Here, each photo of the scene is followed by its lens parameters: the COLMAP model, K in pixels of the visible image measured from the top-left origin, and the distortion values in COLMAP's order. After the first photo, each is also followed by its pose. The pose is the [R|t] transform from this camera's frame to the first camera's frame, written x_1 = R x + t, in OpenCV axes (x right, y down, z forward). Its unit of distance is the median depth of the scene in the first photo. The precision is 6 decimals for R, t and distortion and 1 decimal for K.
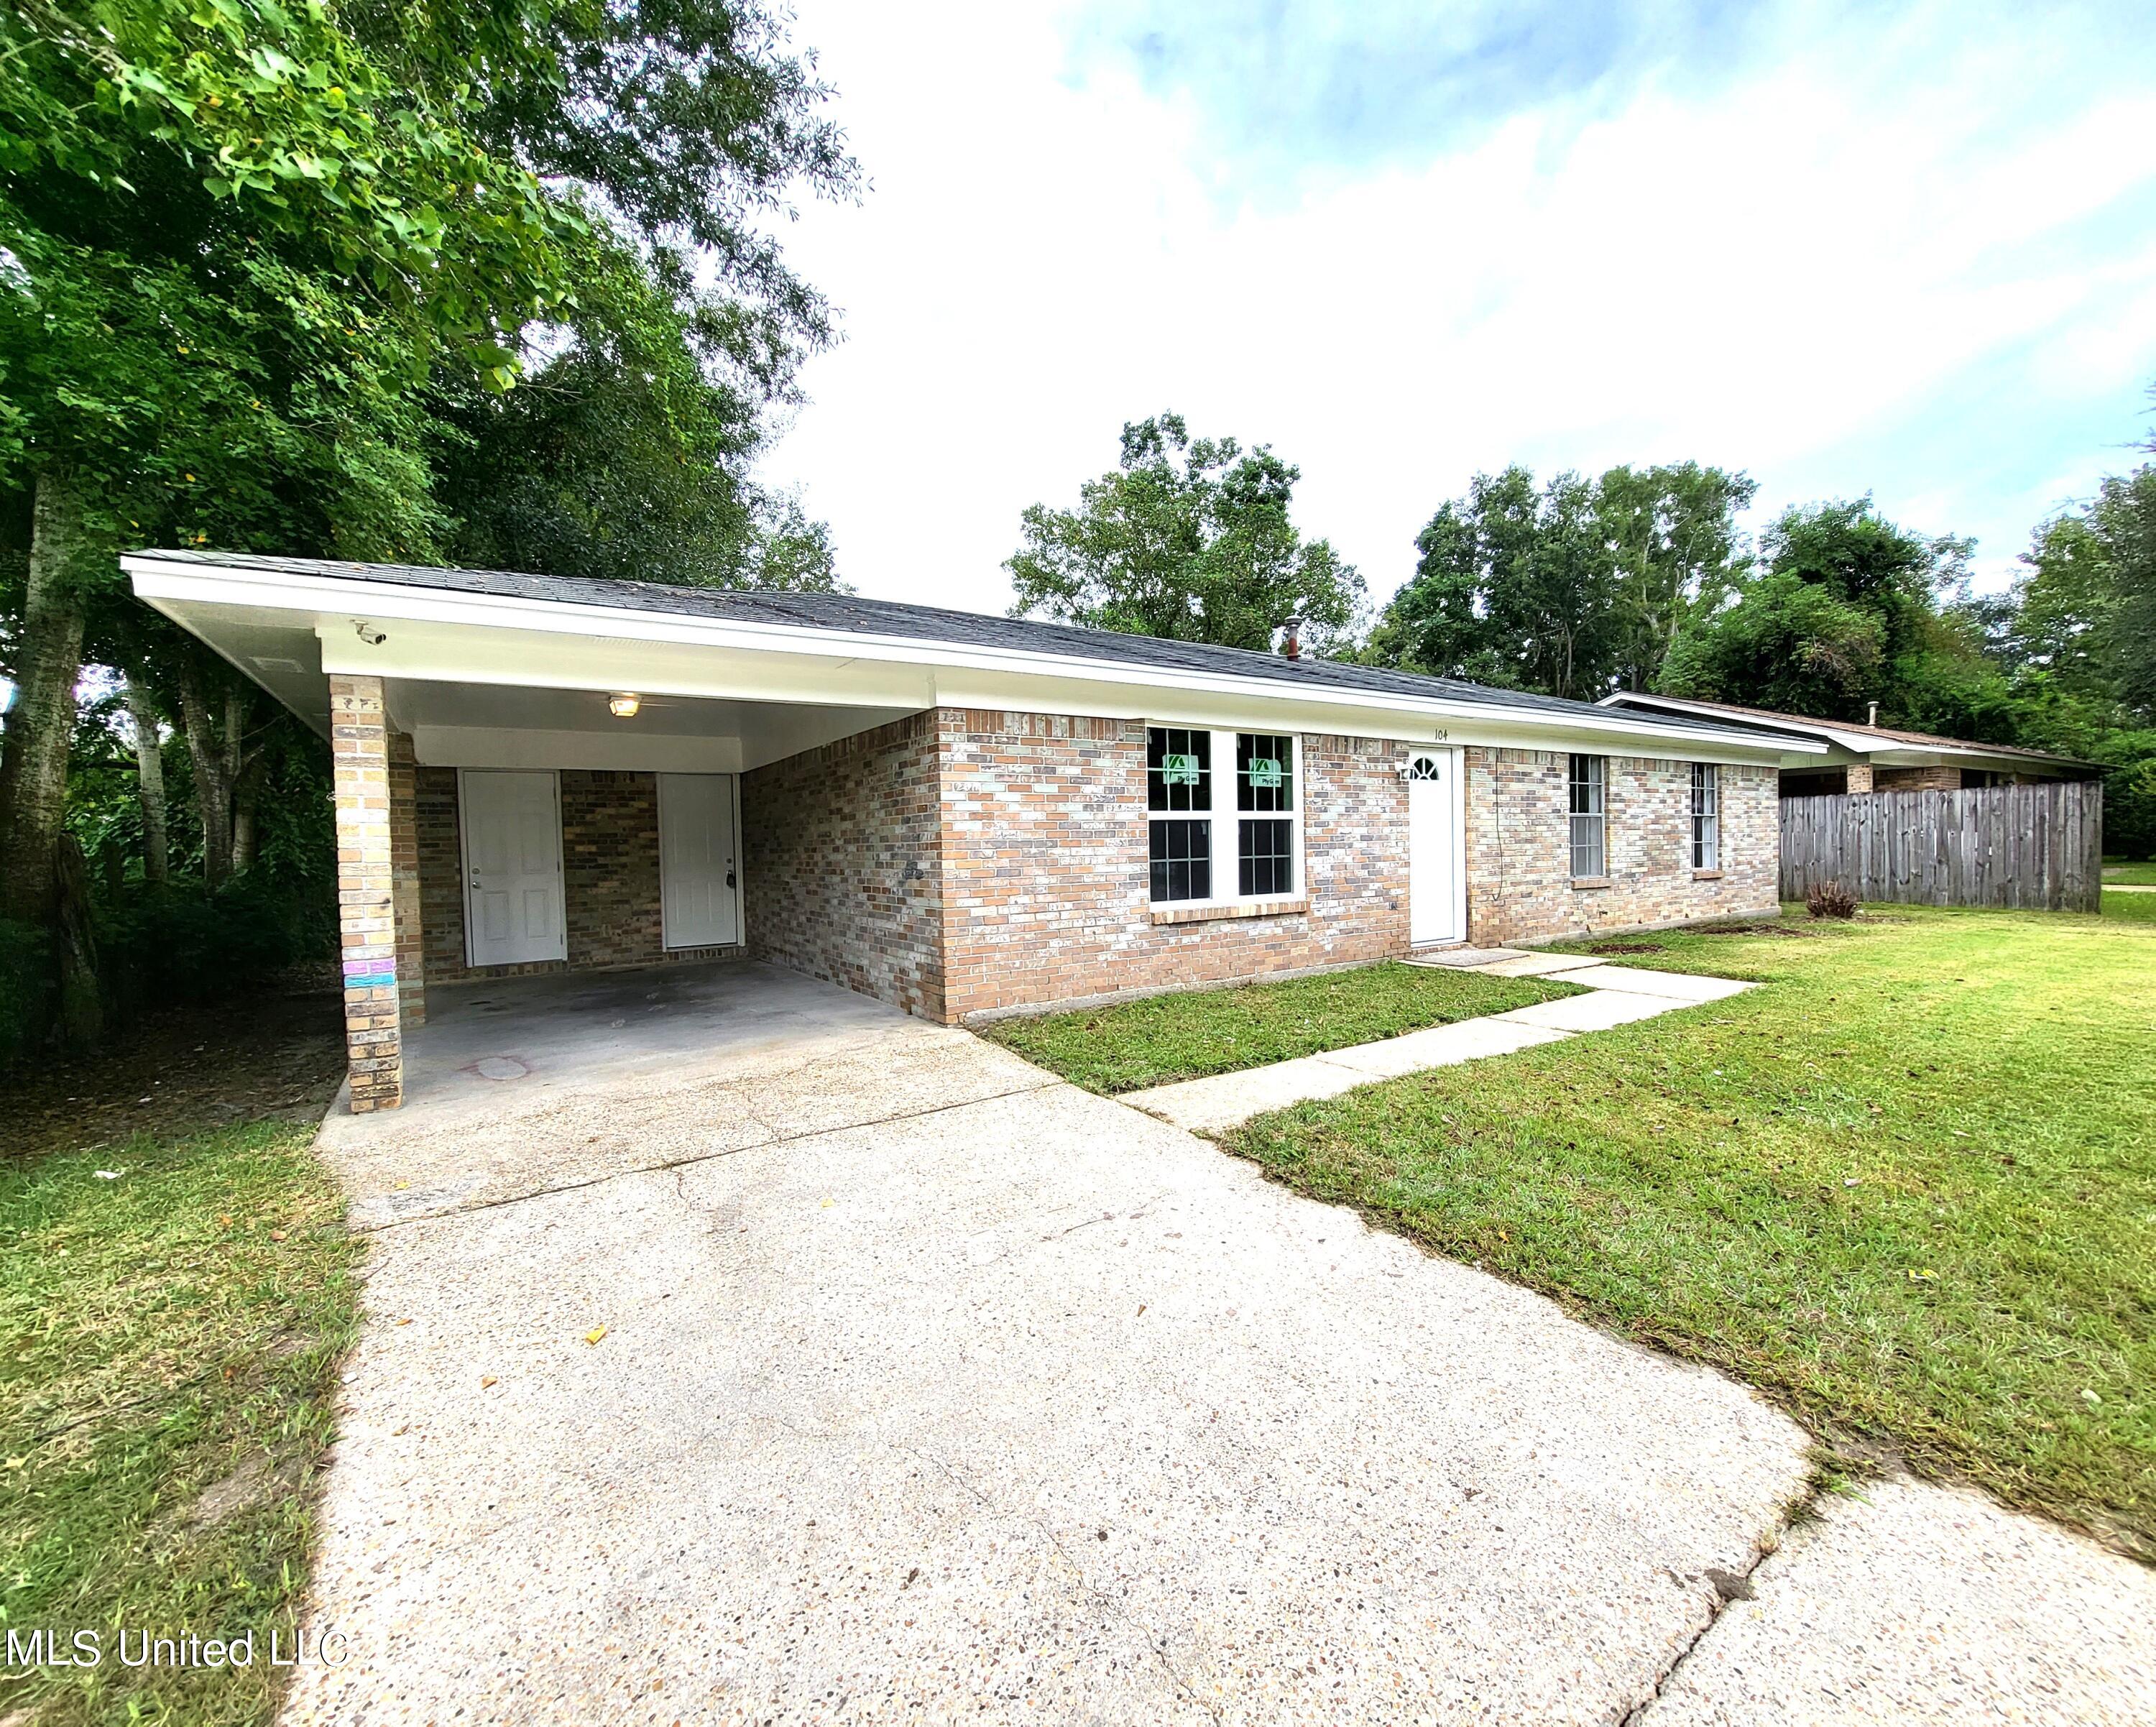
lens RADIAL K [[908.4, 0, 1068.2], [0, 908.4, 876.4], [0, 0, 1]] dist [0.001805, 0.000051]
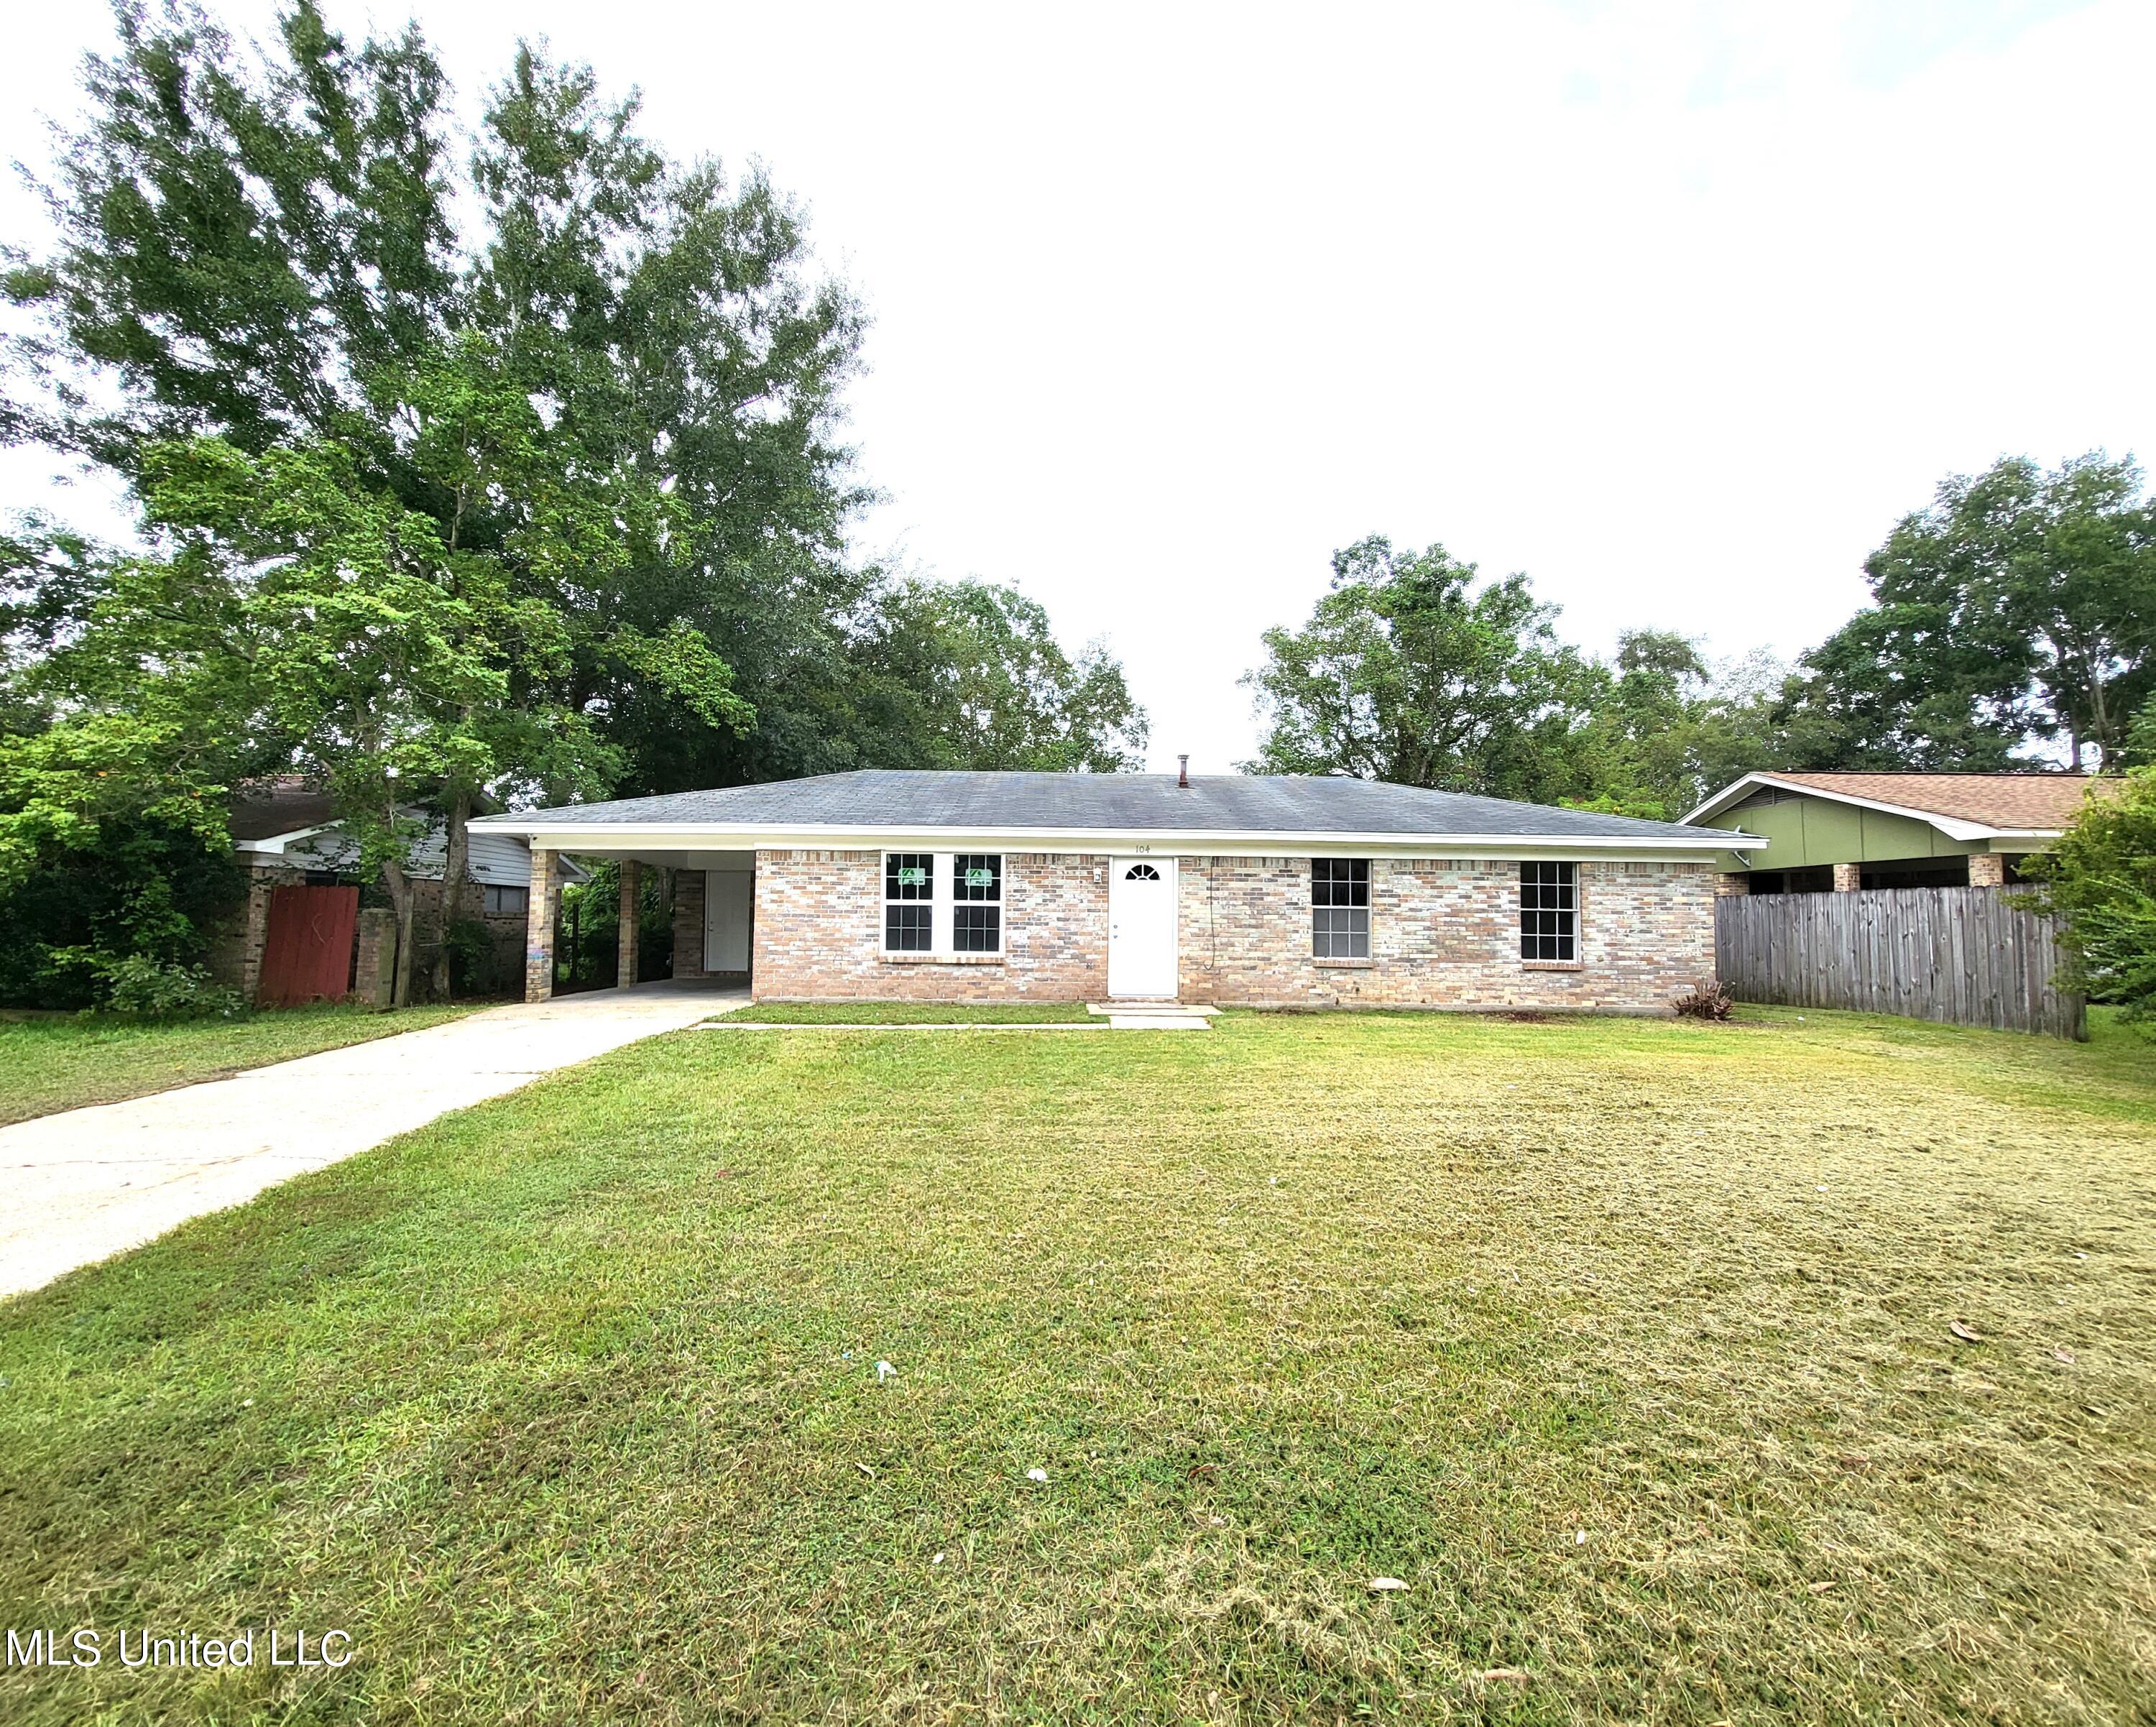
lens RADIAL K [[908.4, 0, 1068.2], [0, 908.4, 876.4], [0, 0, 1]] dist [0.001805, 0.000051]
pose [[0.848459, 0.005843, -0.529228, 1.208984], [-0.047661, 0.996720, -0.065406, -0.015772], [0.527110, 0.080718, 0.845955, -0.303758]]
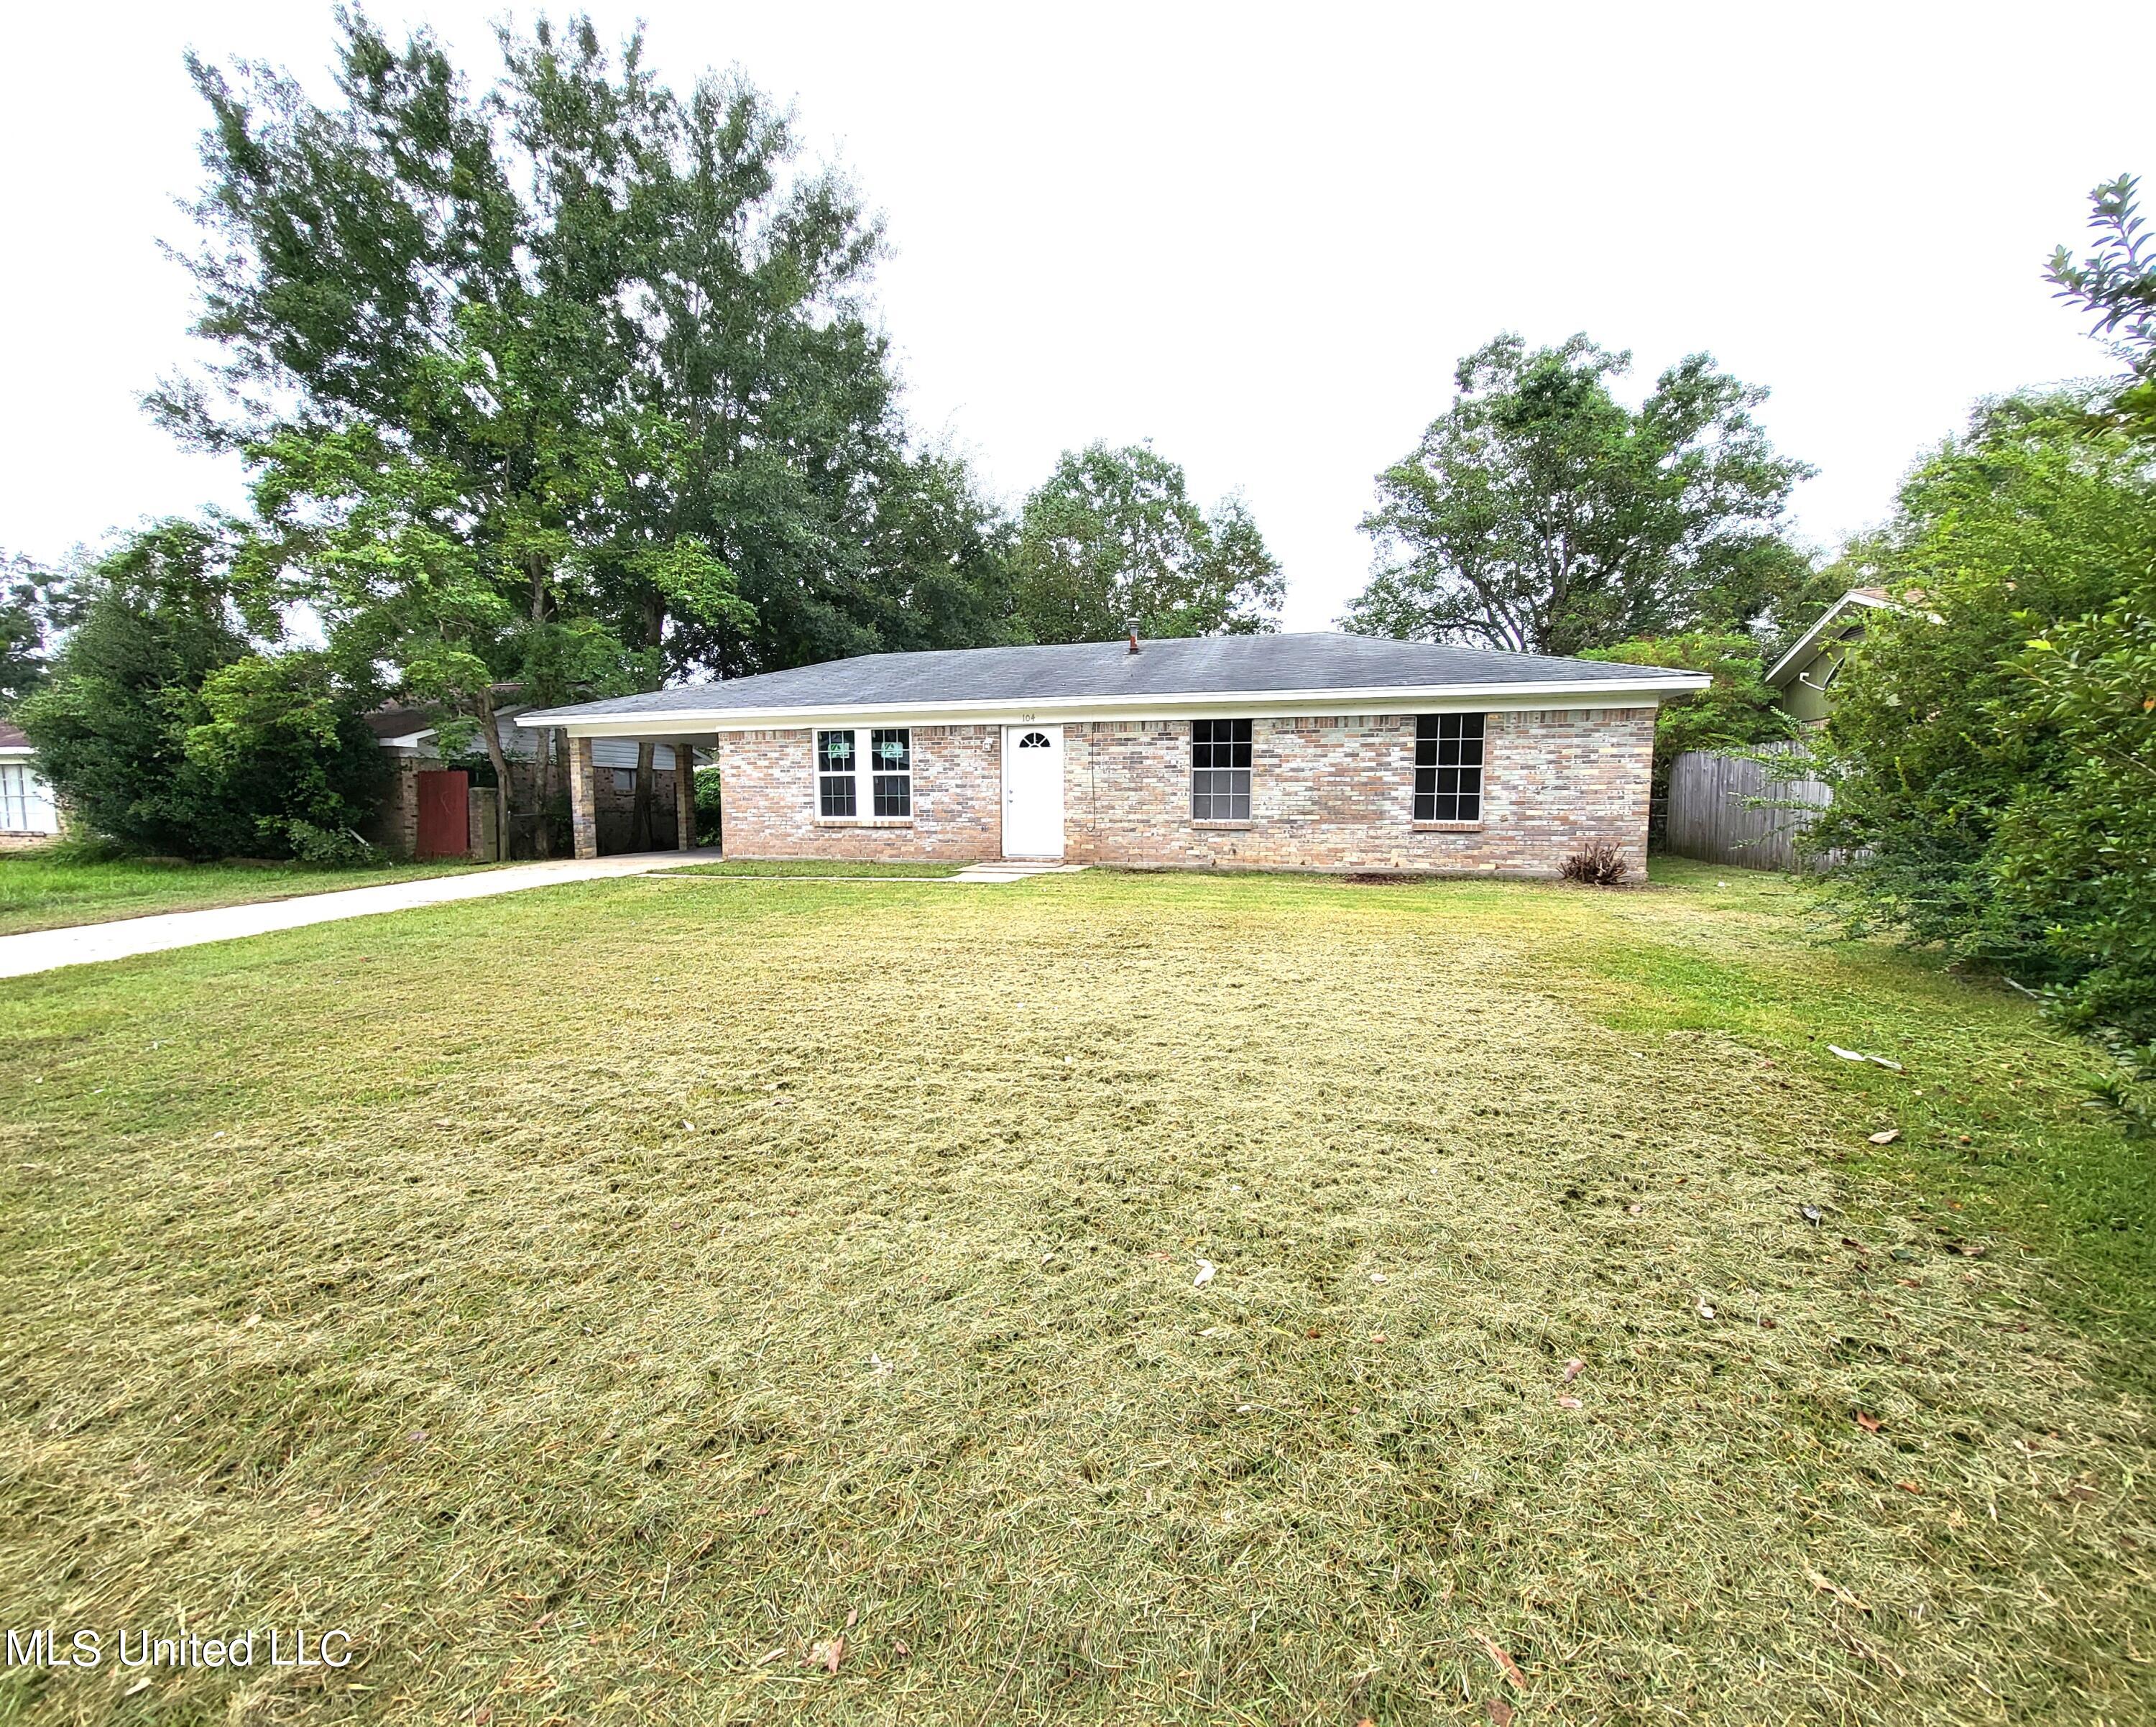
lens RADIAL K [[908.4, 0, 1068.2], [0, 908.4, 876.4], [0, 0, 1]] dist [0.001805, 0.000051]
pose [[0.651447, 0.086694, -0.753725, 1.824753], [-0.035980, 0.995862, 0.083448, -0.025157], [0.757841, -0.027243, 0.651871, 0.067411]]
